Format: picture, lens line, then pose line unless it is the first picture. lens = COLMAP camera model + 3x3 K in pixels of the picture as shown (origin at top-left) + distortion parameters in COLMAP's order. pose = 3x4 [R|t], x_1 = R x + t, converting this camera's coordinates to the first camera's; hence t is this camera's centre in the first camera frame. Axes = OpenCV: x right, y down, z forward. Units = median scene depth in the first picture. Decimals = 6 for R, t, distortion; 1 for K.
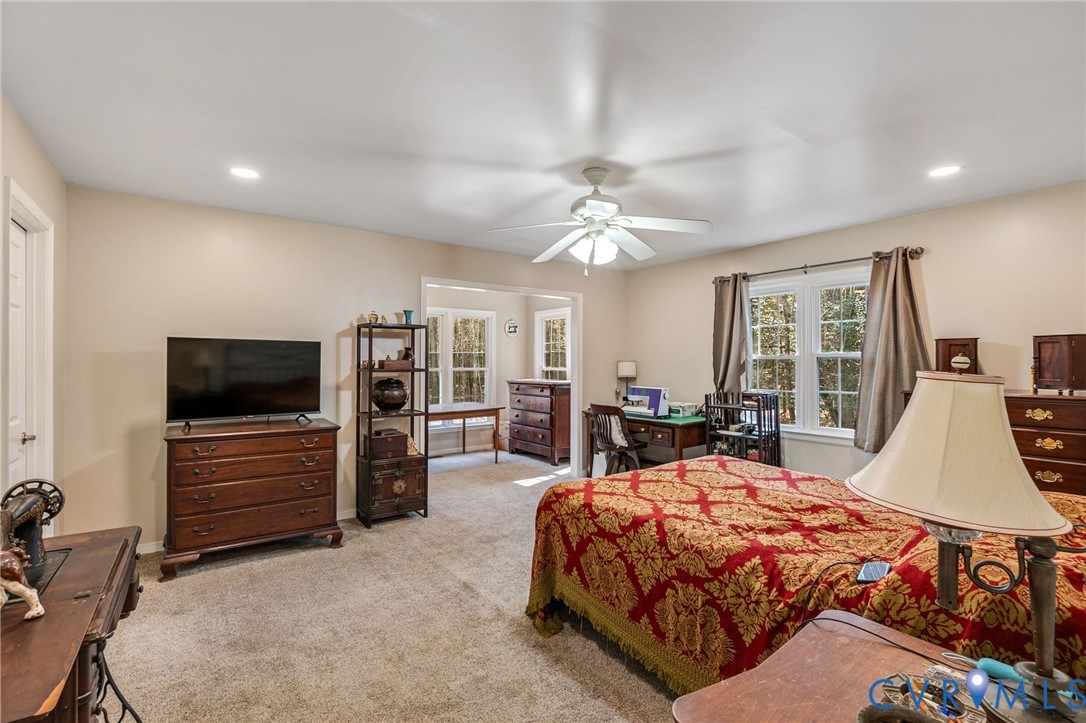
lens RADIAL K [[497.2, 0, 542.0], [0, 497.2, 363.0], [0, 0, 1]] dist [0.001991, 0.000279]
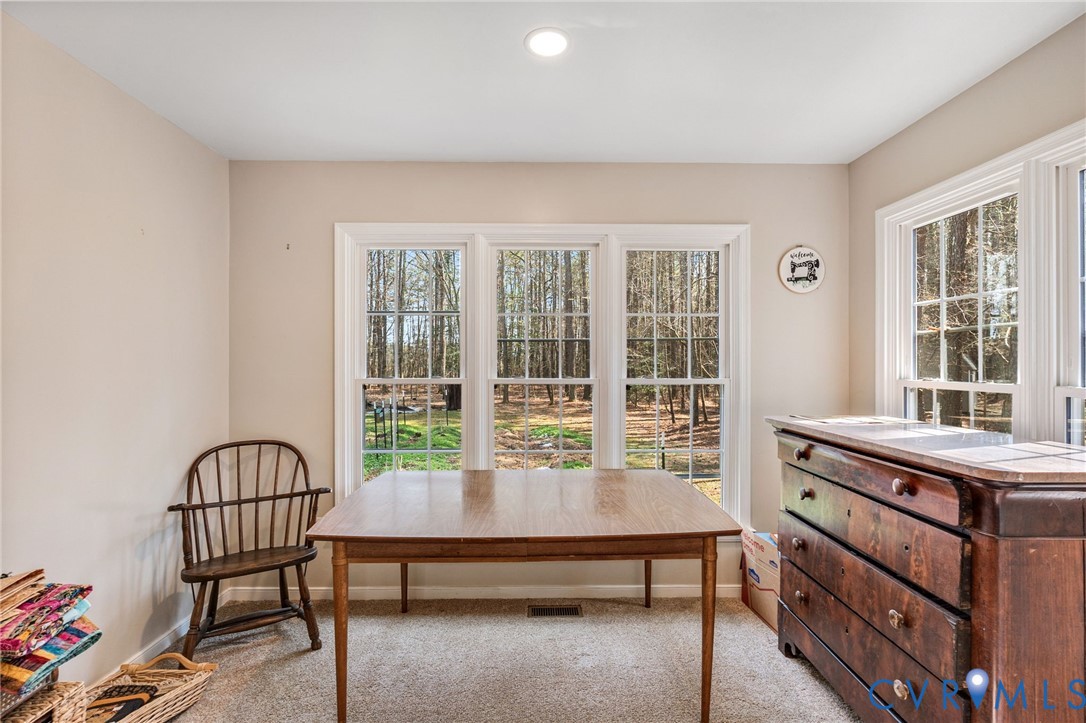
lens RADIAL K [[497.2, 0, 542.9], [0, 497.2, 359.3], [0, 0, 1]] dist [0.001991, 0.000279]
pose [[0.816519, 0.000796, -0.577318, -0.005292], [0.001291, 0.999994, 0.003205, -0.005270], [0.577317, -0.003362, 0.816513, 0.634858]]
